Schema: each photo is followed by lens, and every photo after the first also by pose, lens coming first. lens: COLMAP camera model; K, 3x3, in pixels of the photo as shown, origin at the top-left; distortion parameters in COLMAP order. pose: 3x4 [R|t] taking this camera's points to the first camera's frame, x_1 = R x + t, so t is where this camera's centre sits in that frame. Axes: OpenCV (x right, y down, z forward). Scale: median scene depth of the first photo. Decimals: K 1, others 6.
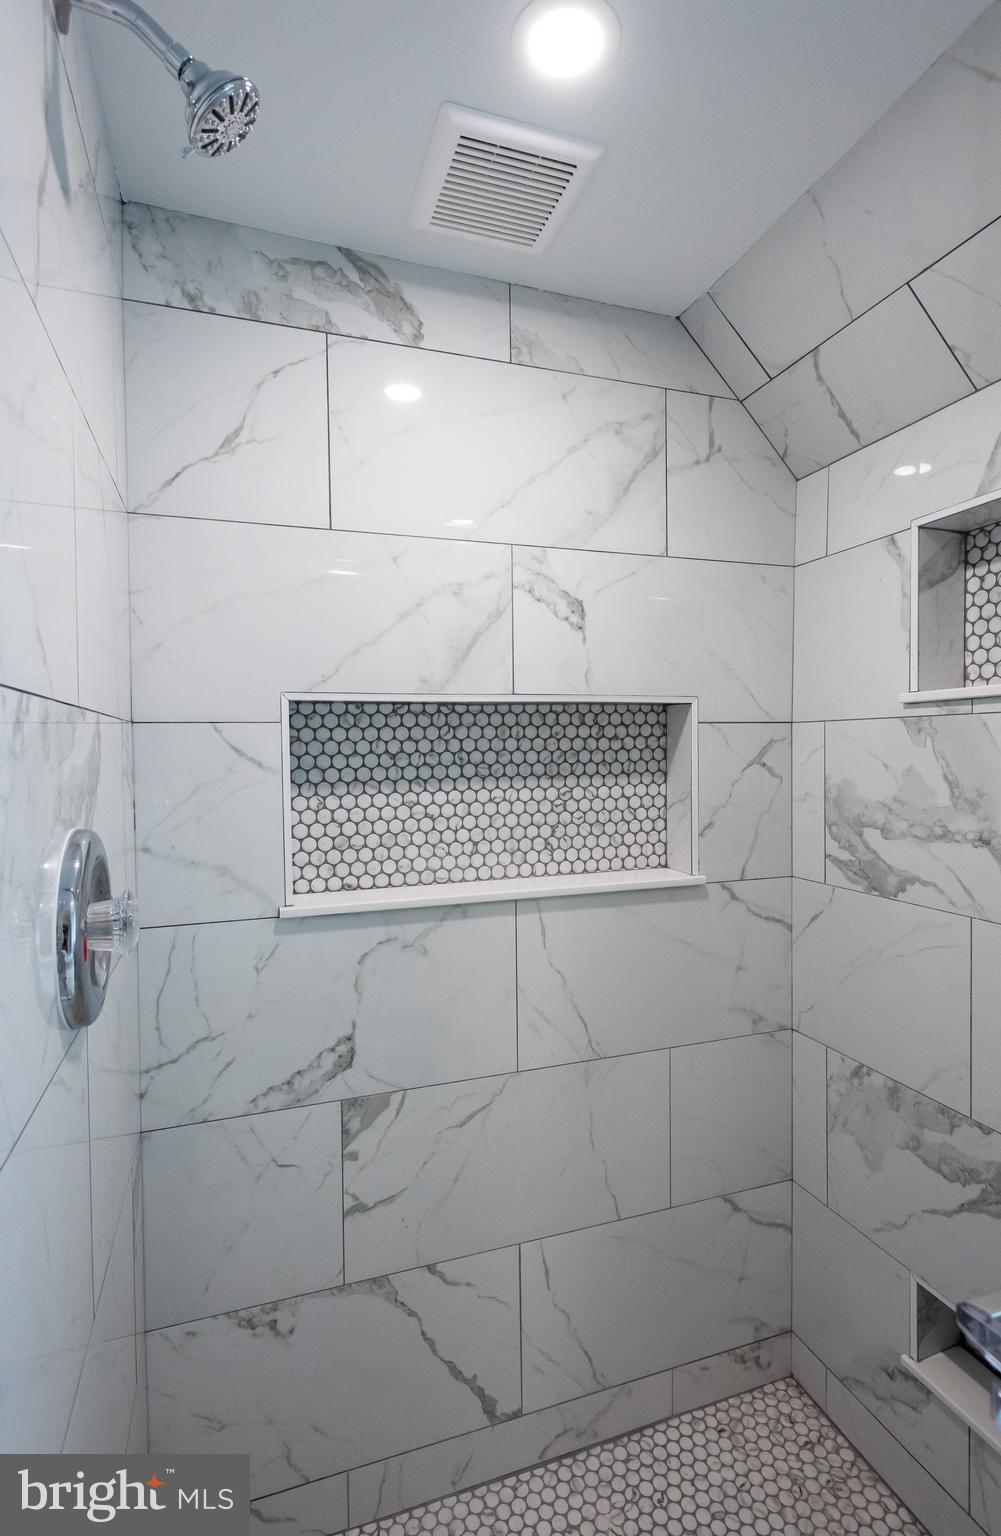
lens RADIAL K [[772.4, 0, 501.7], [0, 772.4, 766.6], [0, 0, 1]] dist [0.000582, -0.000129]
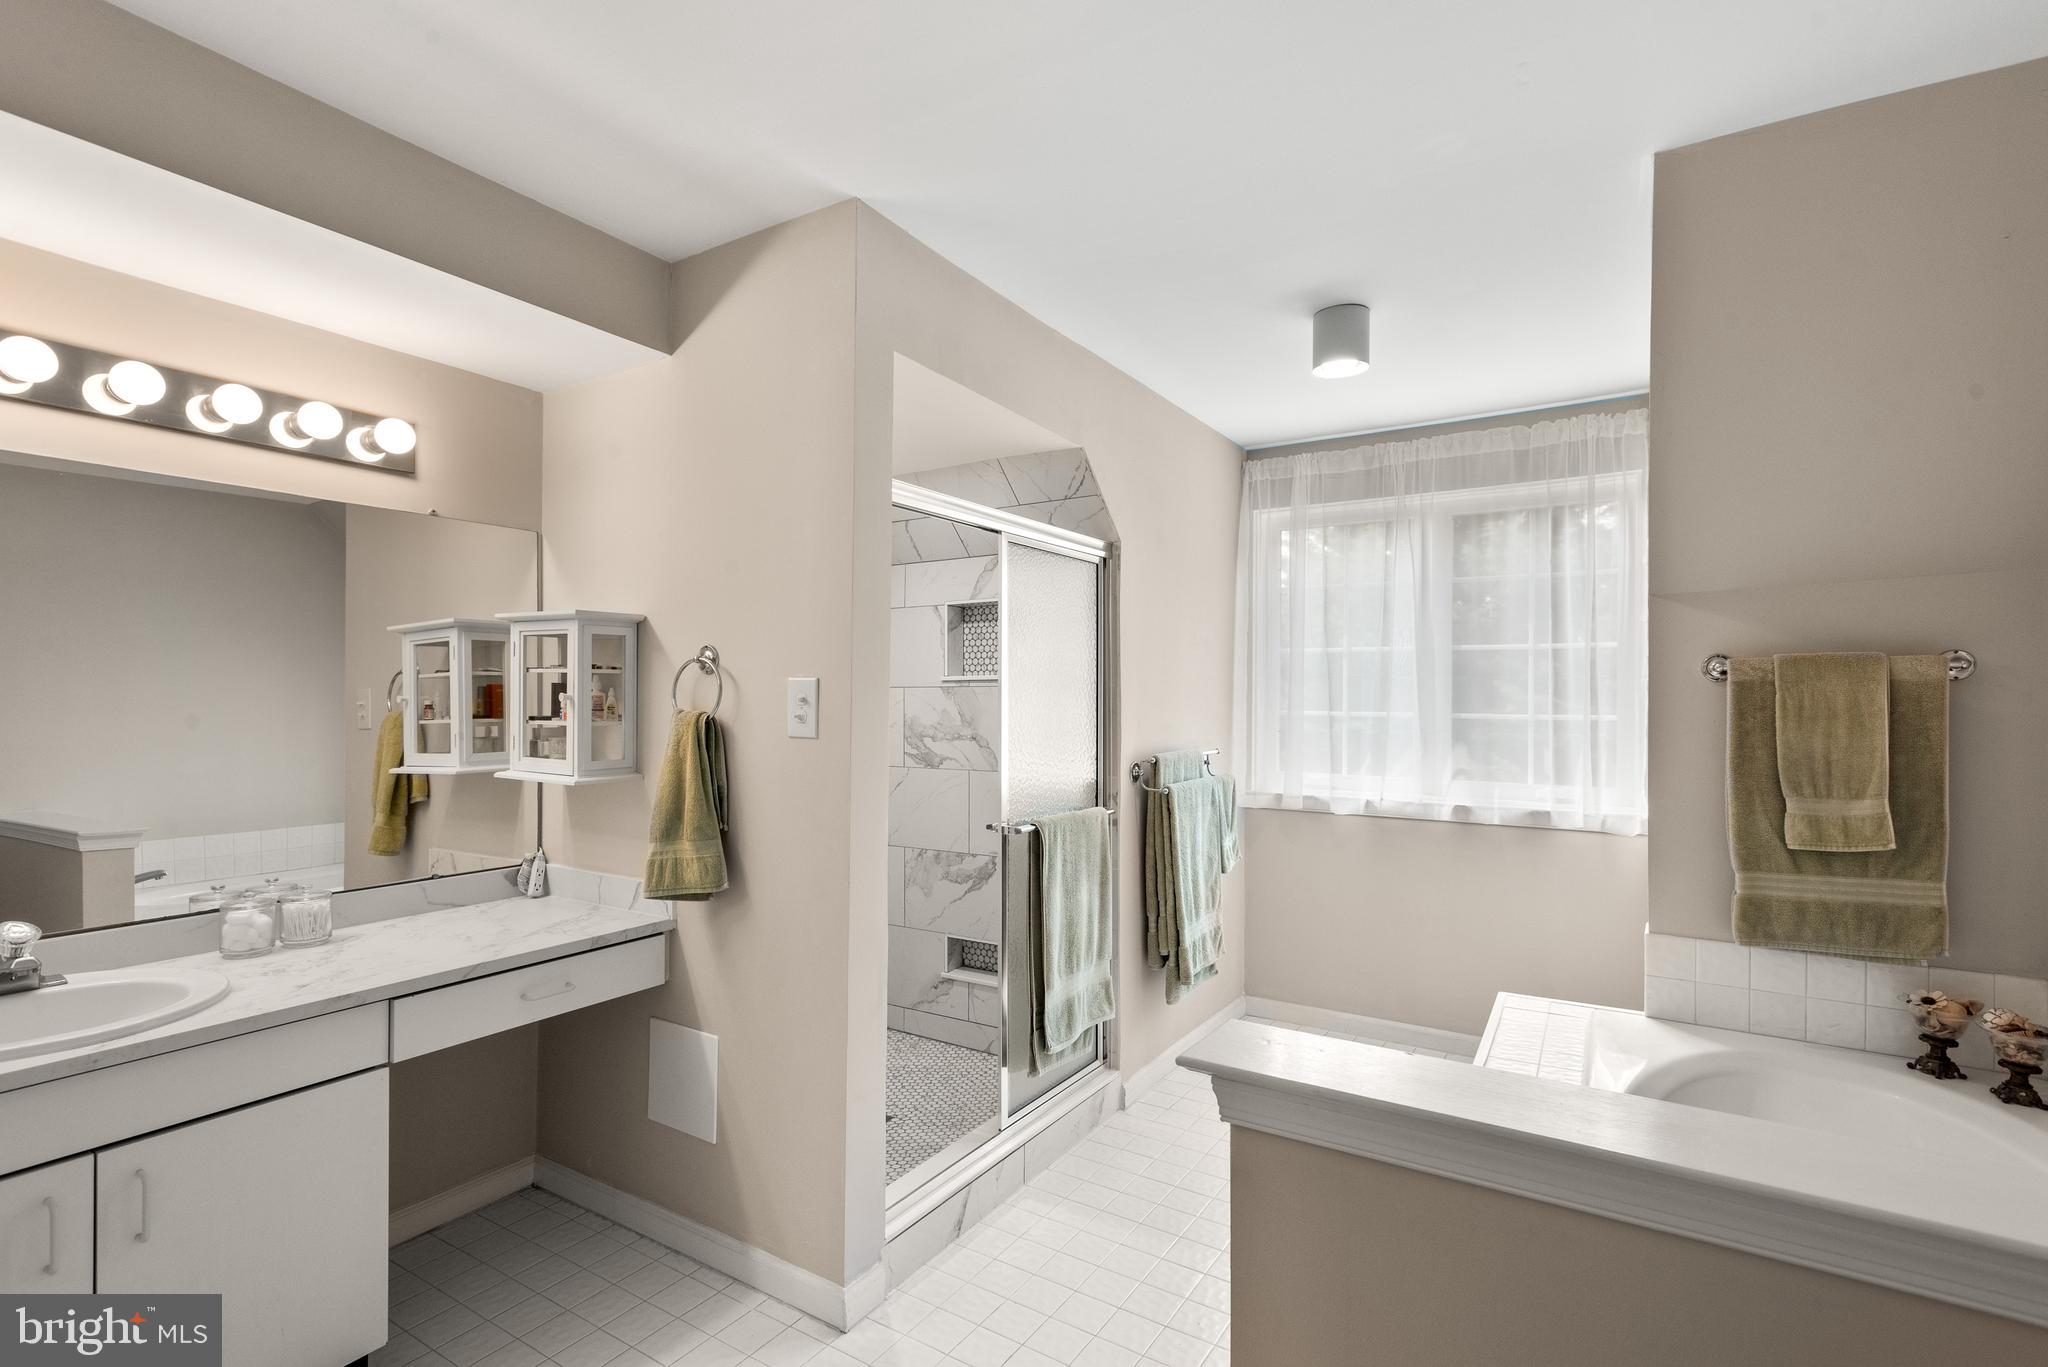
lens RADIAL K [[964.7, 0, 1023.4], [0, 964.7, 692.7], [0, 0, 1]] dist [0.017131, -0.004578]
pose [[0.780663, 0.015166, 0.624768, -1.060511], [0.006246, 0.999466, -0.032066, 0.045133], [-0.624921, 0.028936, 0.780152, -1.357561]]
